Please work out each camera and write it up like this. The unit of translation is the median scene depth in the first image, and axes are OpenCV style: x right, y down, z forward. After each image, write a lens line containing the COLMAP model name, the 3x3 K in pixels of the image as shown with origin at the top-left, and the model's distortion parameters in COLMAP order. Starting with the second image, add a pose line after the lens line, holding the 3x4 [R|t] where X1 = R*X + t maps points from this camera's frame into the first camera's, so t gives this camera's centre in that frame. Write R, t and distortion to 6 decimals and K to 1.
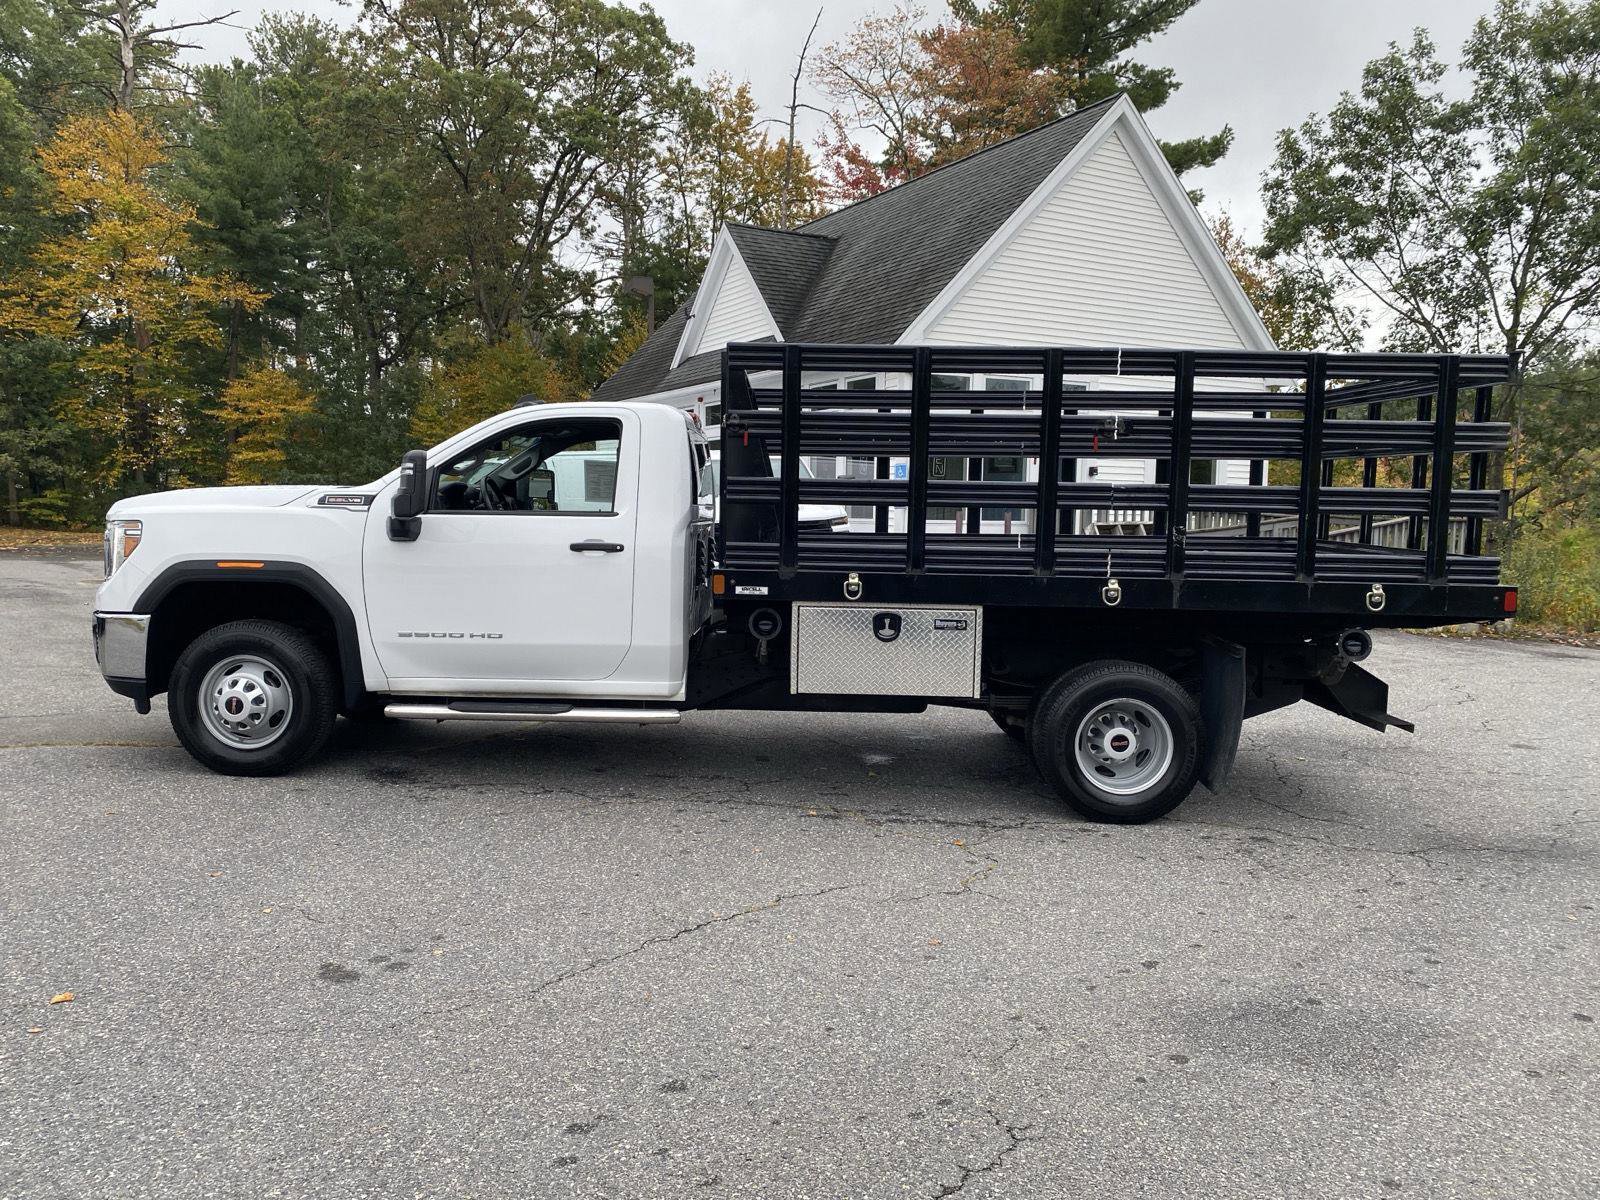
lens RADIAL K [[1204.8, 0, 772.1], [0, 1204.8, 620.4], [0, 0, 1]] dist [0.008546, 0.002942]
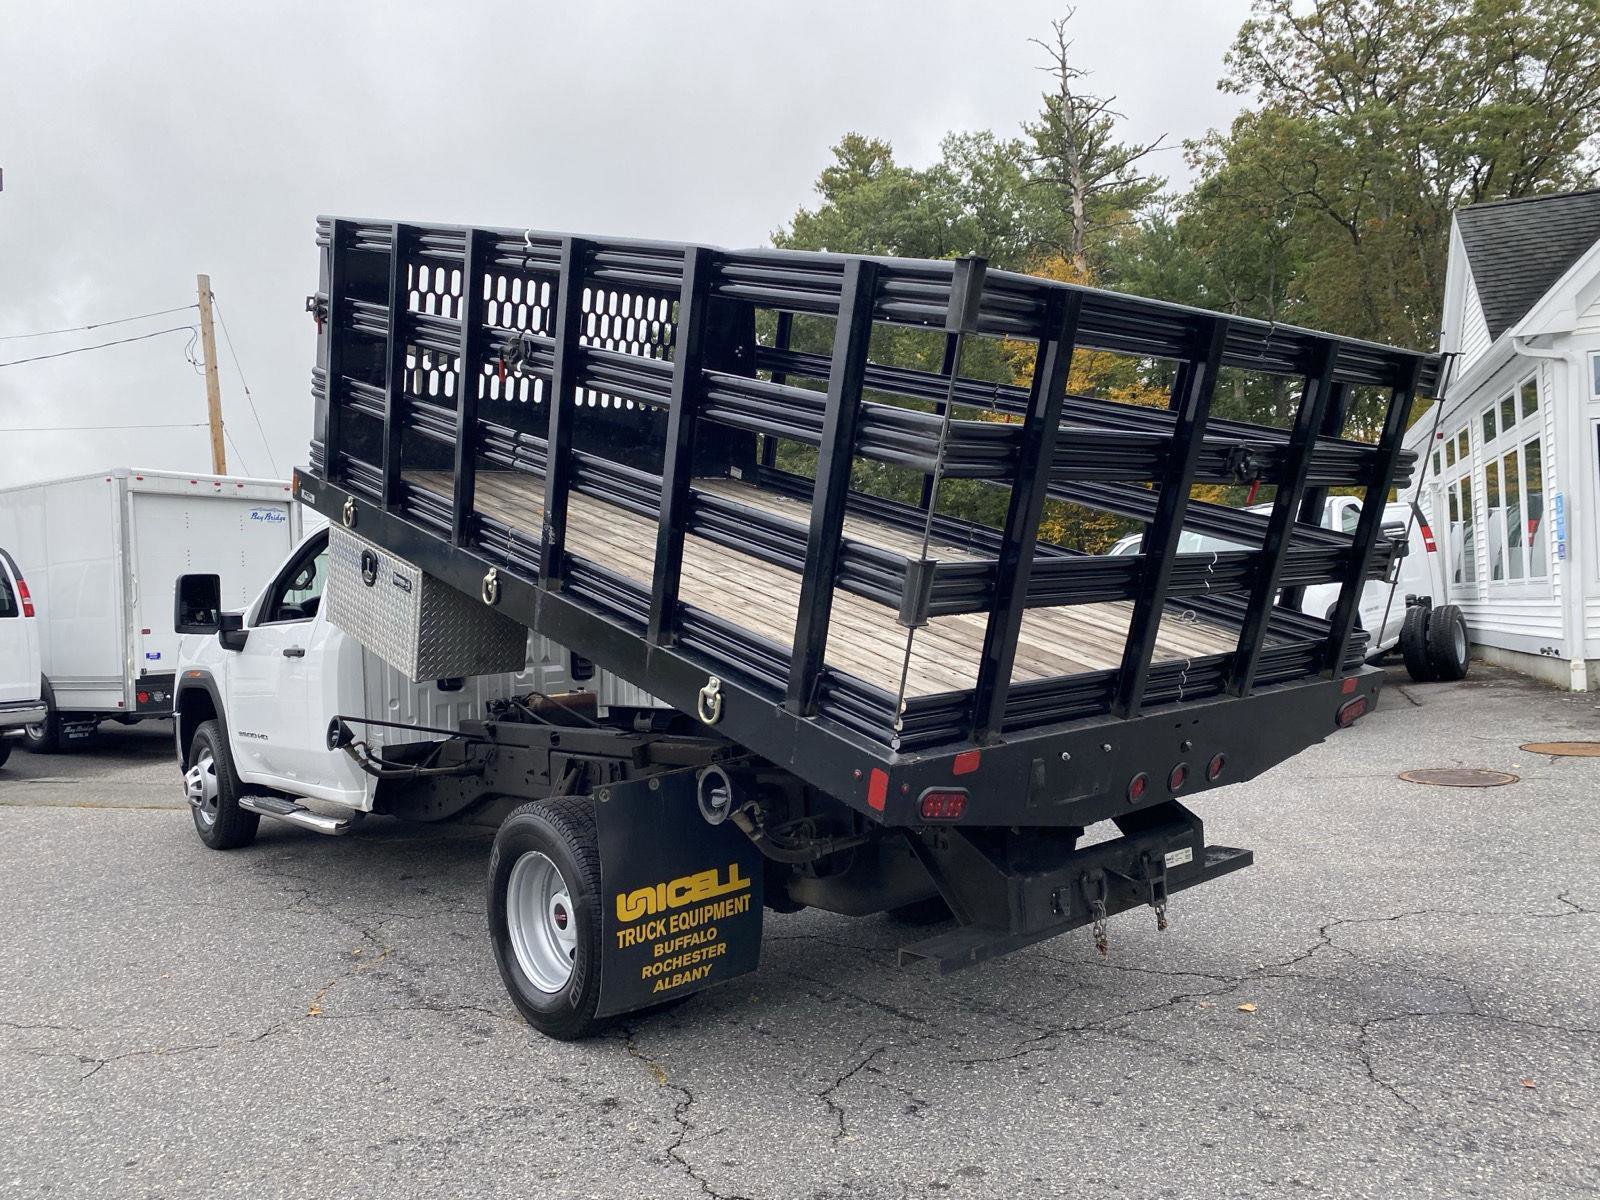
lens RADIAL K [[1218.0, 0, 804.0], [0, 1218.0, 616.8], [0, 0, 1]] dist [0.000552, 0.015549]
pose [[0.673037, -0.047976, -0.738051, 0.224001], [-0.008887, 0.997297, -0.072931, -0.005127], [0.739556, 0.055644, 0.670792, 0.152903]]
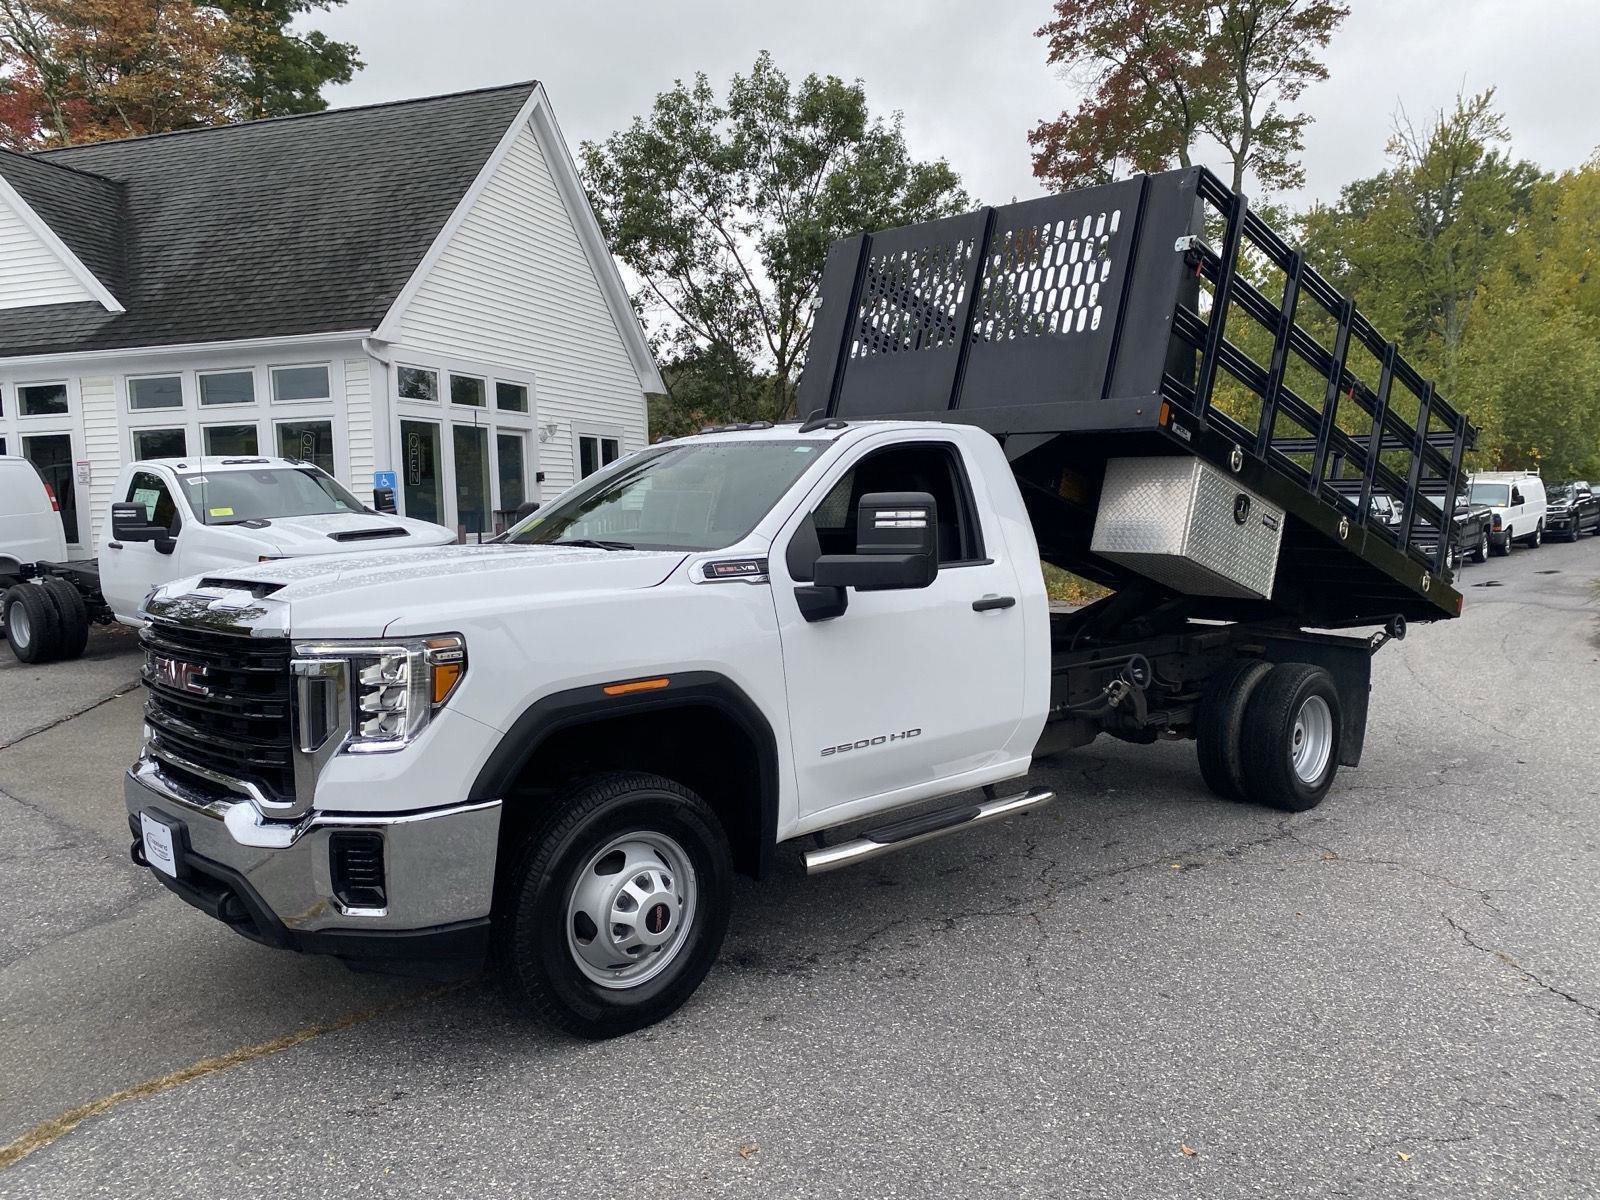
lens RADIAL K [[1217.6, 0, 812.3], [0, 1217.6, 632.2], [0, 0, 1]] dist [0.013841, -0.007299]
pose [[0.712878, -0.106627, 0.693135, -0.193881], [0.098691, 0.993791, 0.051376, -0.023318], [-0.694309, 0.031781, 0.718975, 0.122725]]
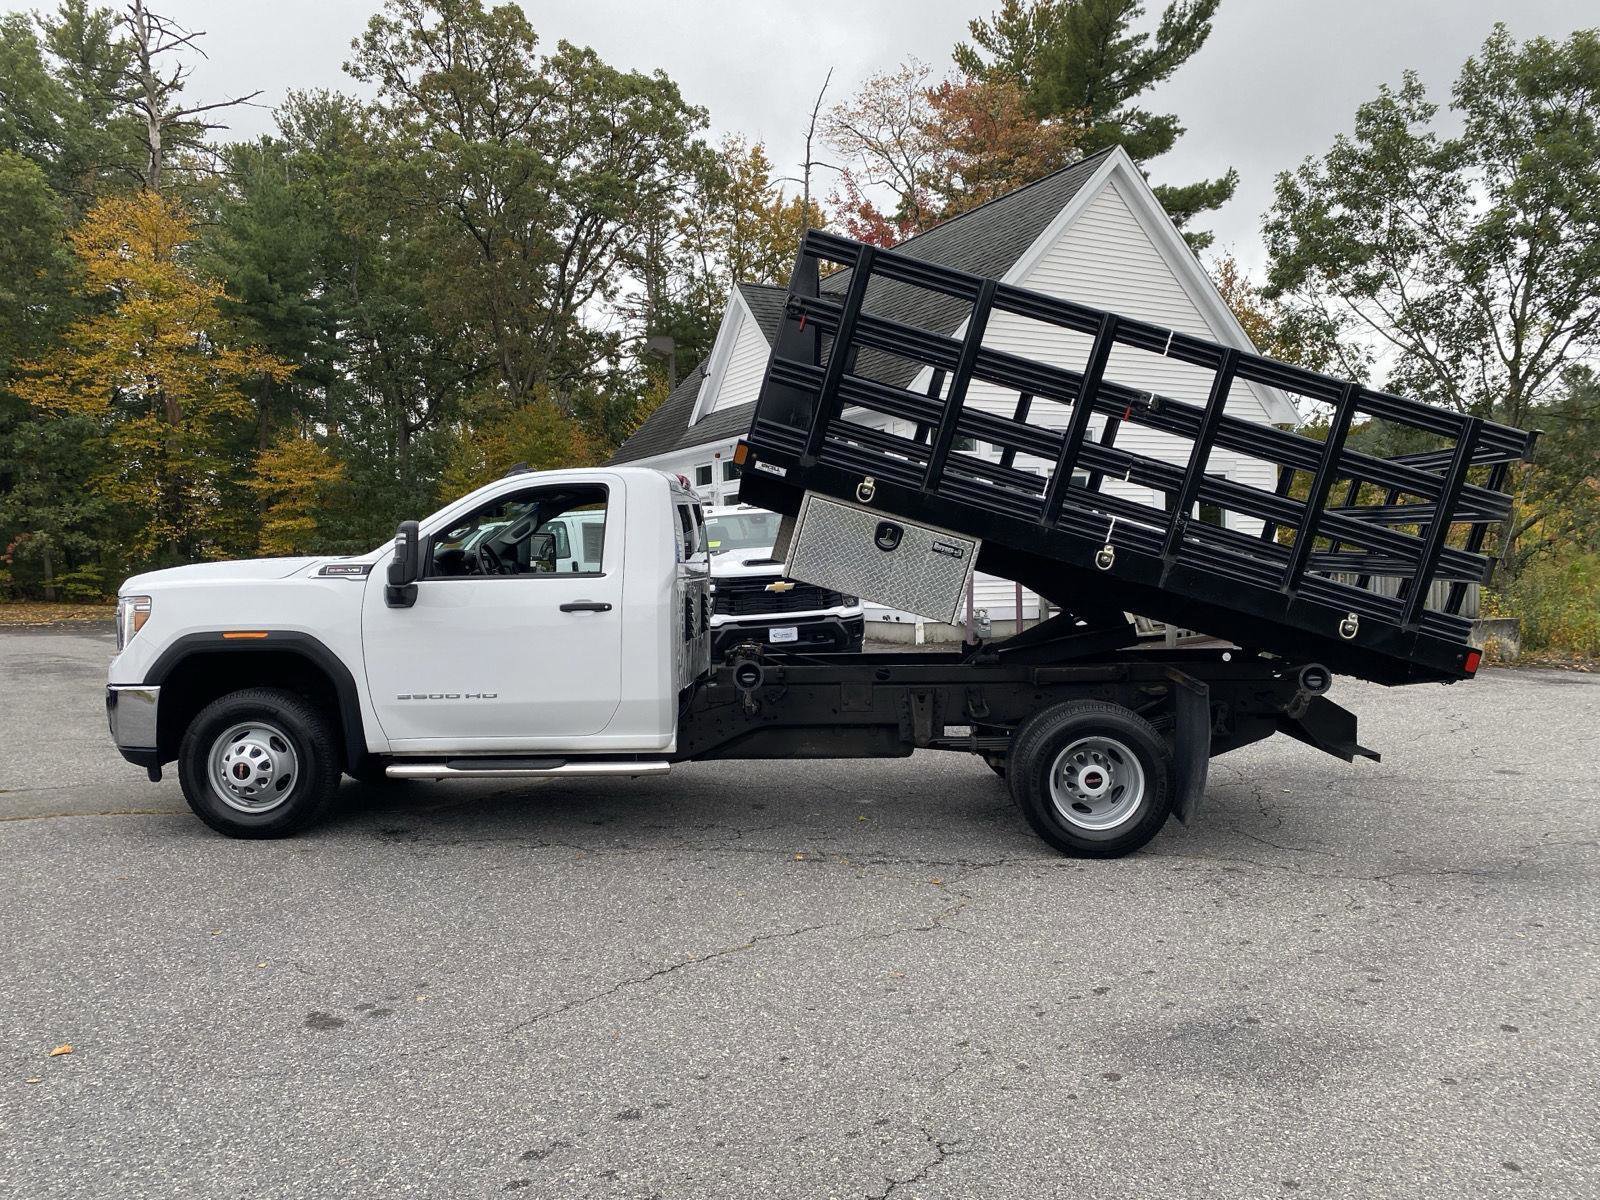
lens RADIAL K [[1202.9, 0, 799.3], [0, 1202.9, 639.6], [0, 0, 1]] dist [0.011909, -0.000242]
pose [[0.999454, -0.032049, -0.008027, 0.012311], [0.031835, 0.999167, -0.025534, -0.000157], [0.008839, 0.025265, 0.999642, -0.009953]]
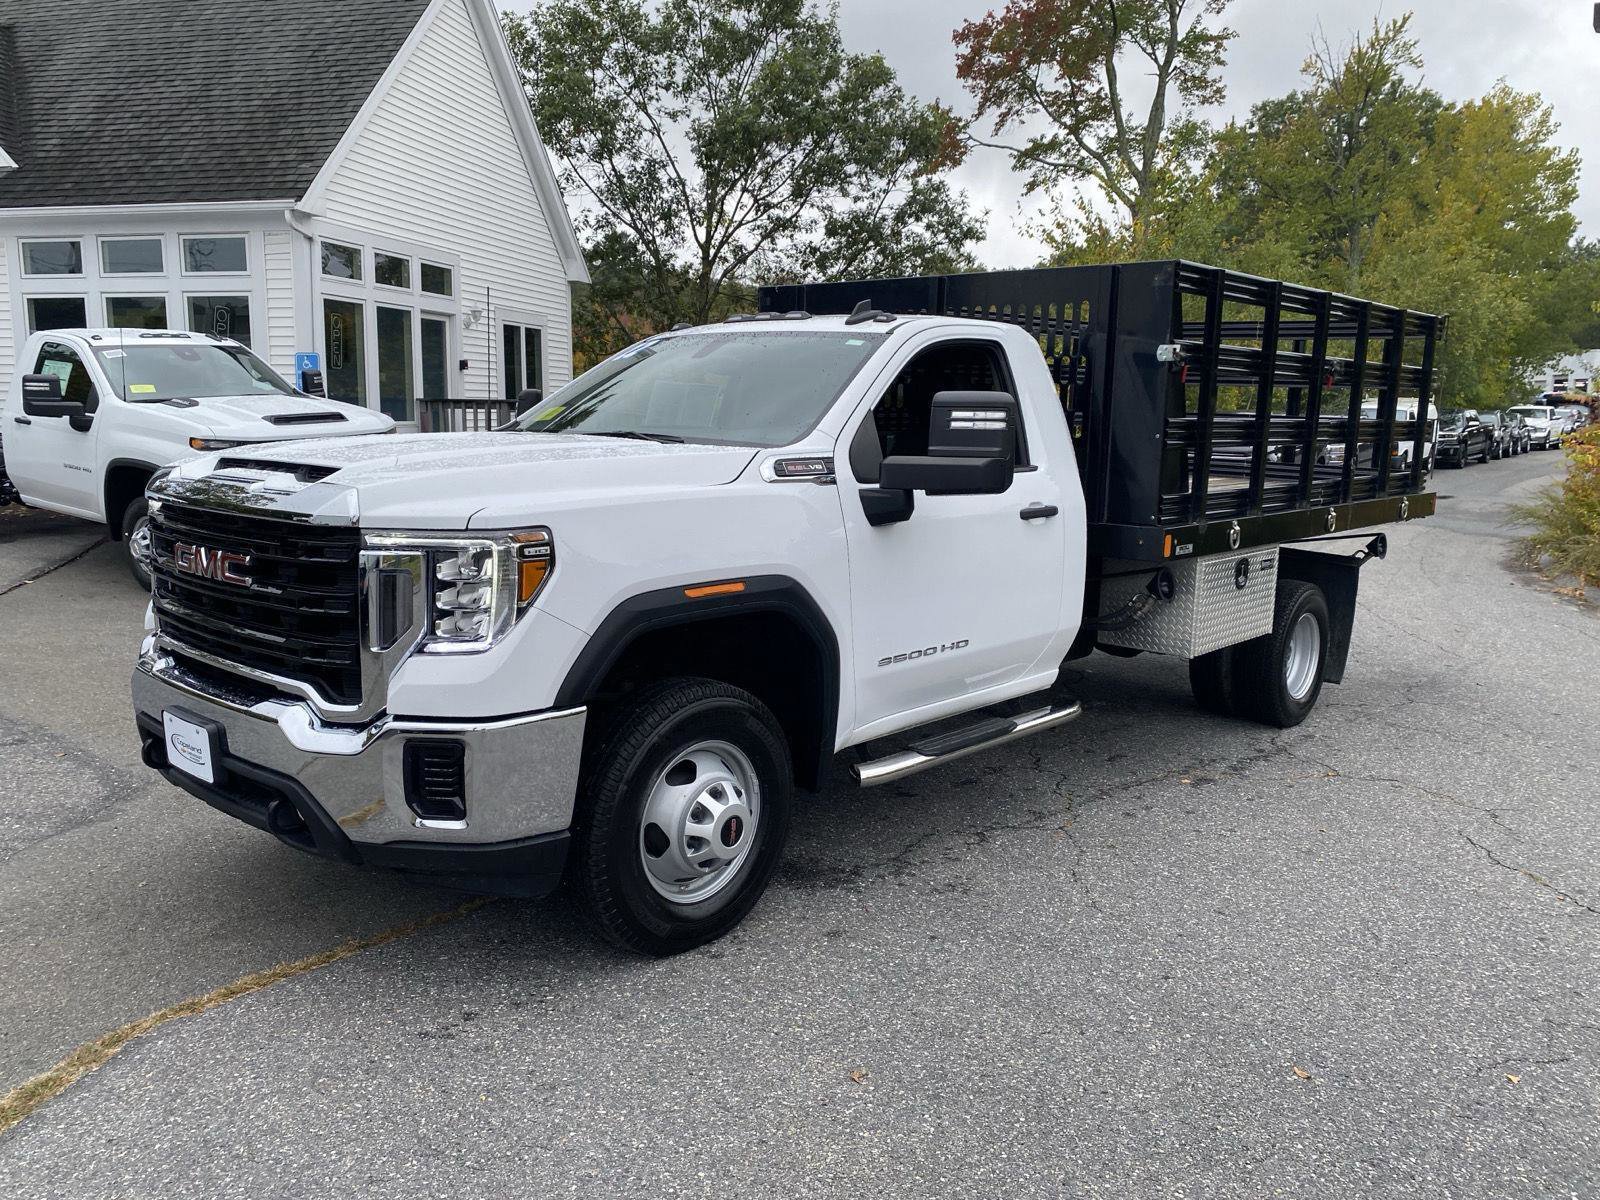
lens RADIAL K [[1219.3, 0, 792.0], [0, 1219.3, 602.8], [0, 0, 1]] dist [0.009659, 0.000080]
pose [[0.663604, -0.127524, 0.737134, -0.204576], [0.066128, 0.991506, 0.111998, -0.024752], [-0.745155, -0.025577, 0.666400, 0.144763]]
